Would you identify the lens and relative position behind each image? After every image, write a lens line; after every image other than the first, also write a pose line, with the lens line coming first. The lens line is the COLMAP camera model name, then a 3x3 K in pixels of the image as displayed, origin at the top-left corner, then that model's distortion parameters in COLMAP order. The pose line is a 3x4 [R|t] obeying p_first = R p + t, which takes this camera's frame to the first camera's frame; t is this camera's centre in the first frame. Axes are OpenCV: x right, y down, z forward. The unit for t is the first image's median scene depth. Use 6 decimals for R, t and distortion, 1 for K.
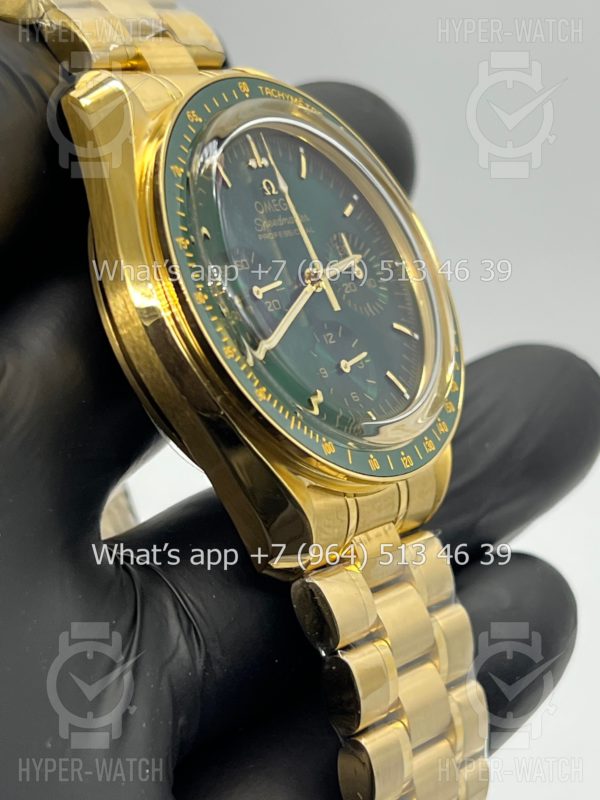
lens RADIAL K [[1890.7, 0, 300.0], [0, 1890.7, 400.0], [0, 0, 1]] dist [0.335164, -2.840635]
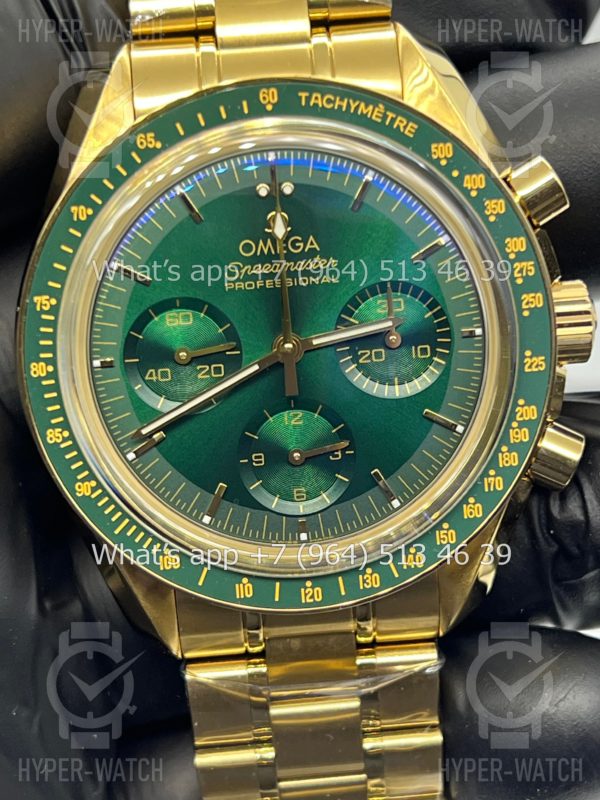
lens RADIAL K [[1890.7, 0, 300.0], [0, 1890.7, 400.0], [0, 0, 1]] dist [0.335164, -2.840635]
pose [[0.615517, 0.390606, -0.684519, 0.585214], [-0.095986, 0.899230, 0.426816, -0.396451], [0.782257, -0.197008, 0.590984, 0.509329]]
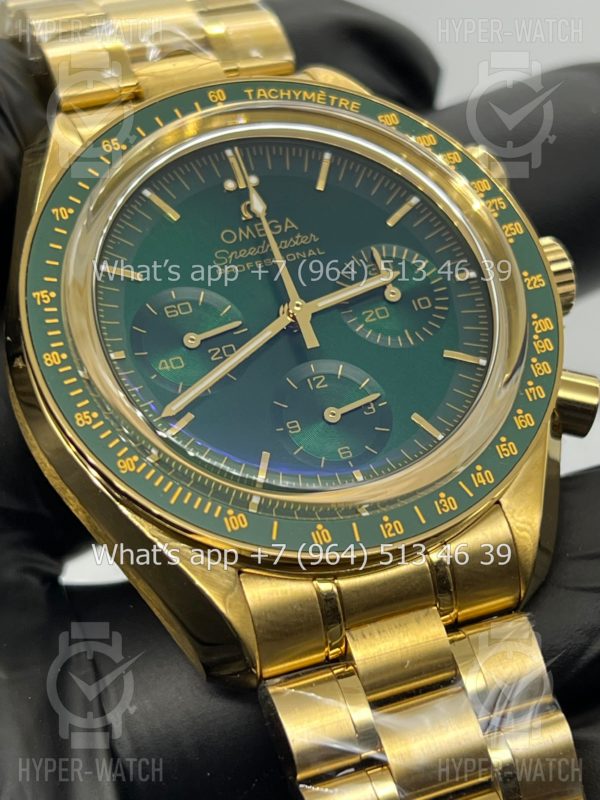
lens RADIAL K [[1926.7, 0, 315.7], [0, 1926.7, 400.1], [0, 0, 1]] dist [0.111238, -0.064687]
pose [[0.792798, -0.115580, -0.598425, 0.500178], [0.092622, 0.993298, -0.069139, 0.031389], [0.602405, -0.000614, 0.798190, 0.349216]]
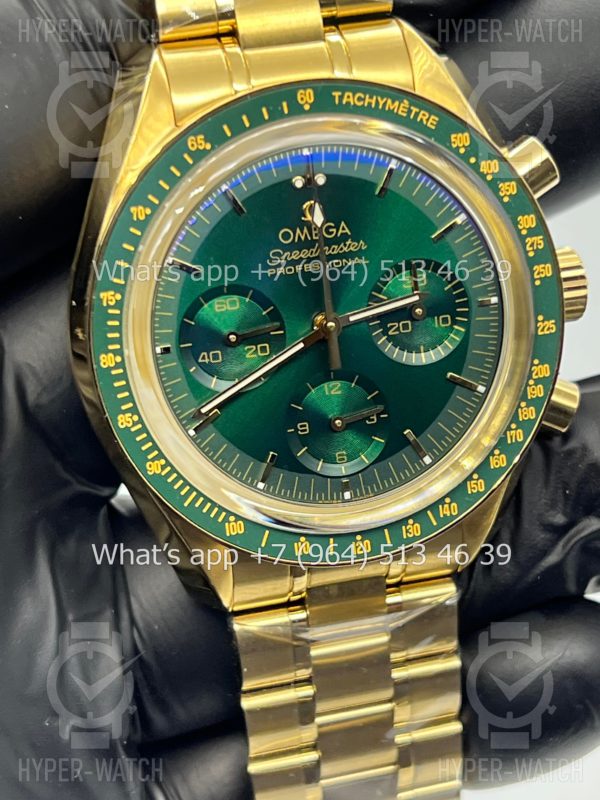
lens RADIAL K [[1890.7, 0, 300.0], [0, 1890.7, 400.0], [0, 0, 1]] dist [0.335164, -2.840635]
pose [[0.755107, 0.385619, -0.530200, 0.490727], [-0.126114, 0.879056, 0.459735, -0.446927], [0.643358, -0.280283, 0.712413, 0.334363]]
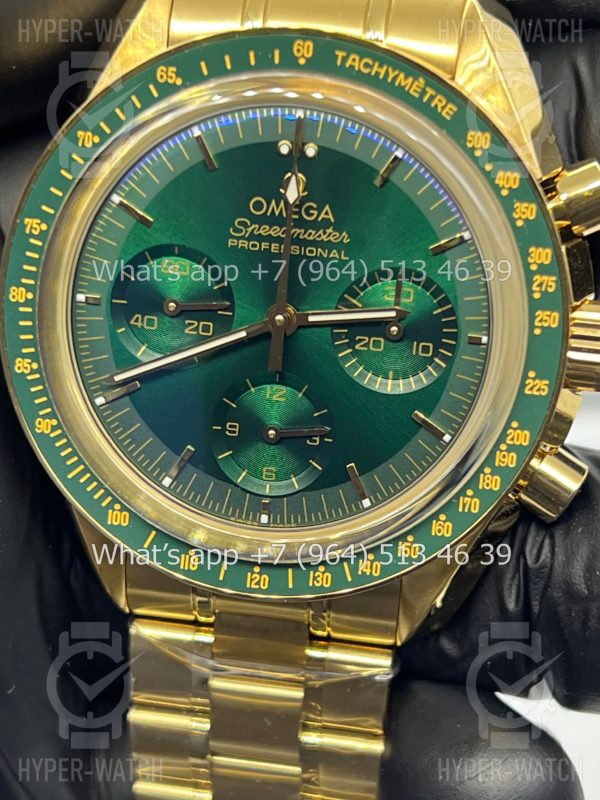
lens RADIAL K [[1890.7, 0, 300.0], [0, 1890.7, 400.0], [0, 0, 1]] dist [0.335164, -2.840635]
pose [[0.431349, 0.544073, -0.719668, 0.584844], [-0.194838, 0.835049, 0.514521, -0.435465], [0.880895, -0.081719, 0.466204, 0.642184]]
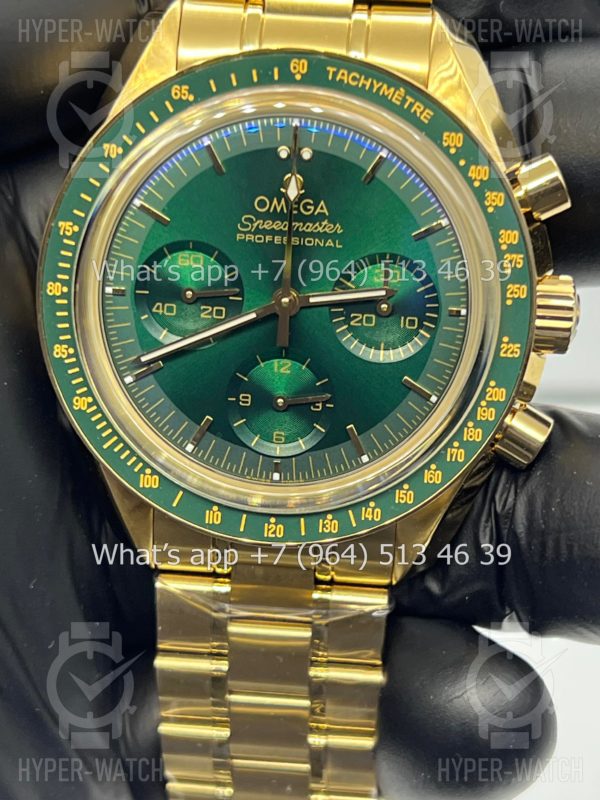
lens RADIAL K [[1890.7, 0, 300.0], [0, 1890.7, 400.0], [0, 0, 1]] dist [0.335164, -2.840635]
pose [[0.501782, 0.511221, -0.697759, 0.654836], [-0.193703, 0.852587, 0.485360, -0.457242], [0.843027, -0.108387, 0.526838, 0.530417]]
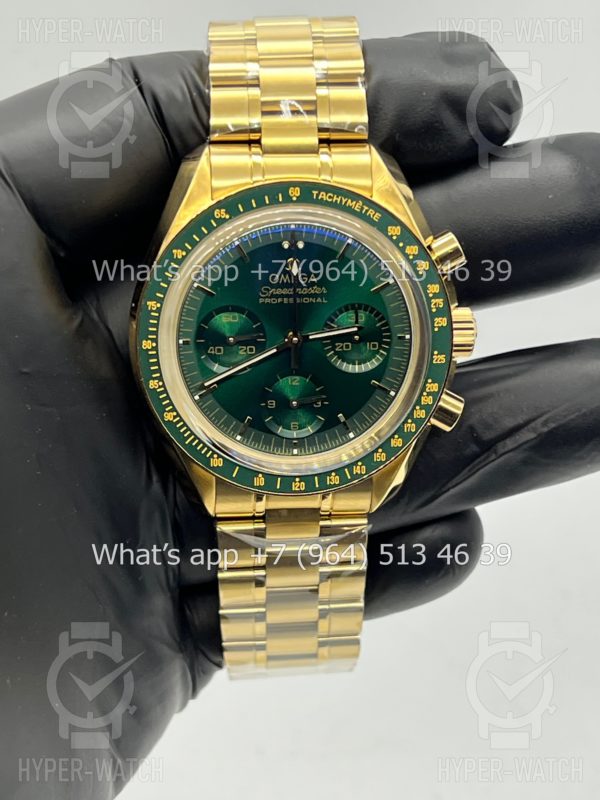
lens RADIAL K [[1890.7, 0, 300.0], [0, 1890.7, 400.0], [0, 0, 1]] dist [0.335164, -2.840635]
pose [[0.633531, 0.490336, -0.598506, 0.861339], [-0.185483, 0.847239, 0.497777, -0.717303], [0.751156, -0.204345, 0.627701, 0.121804]]
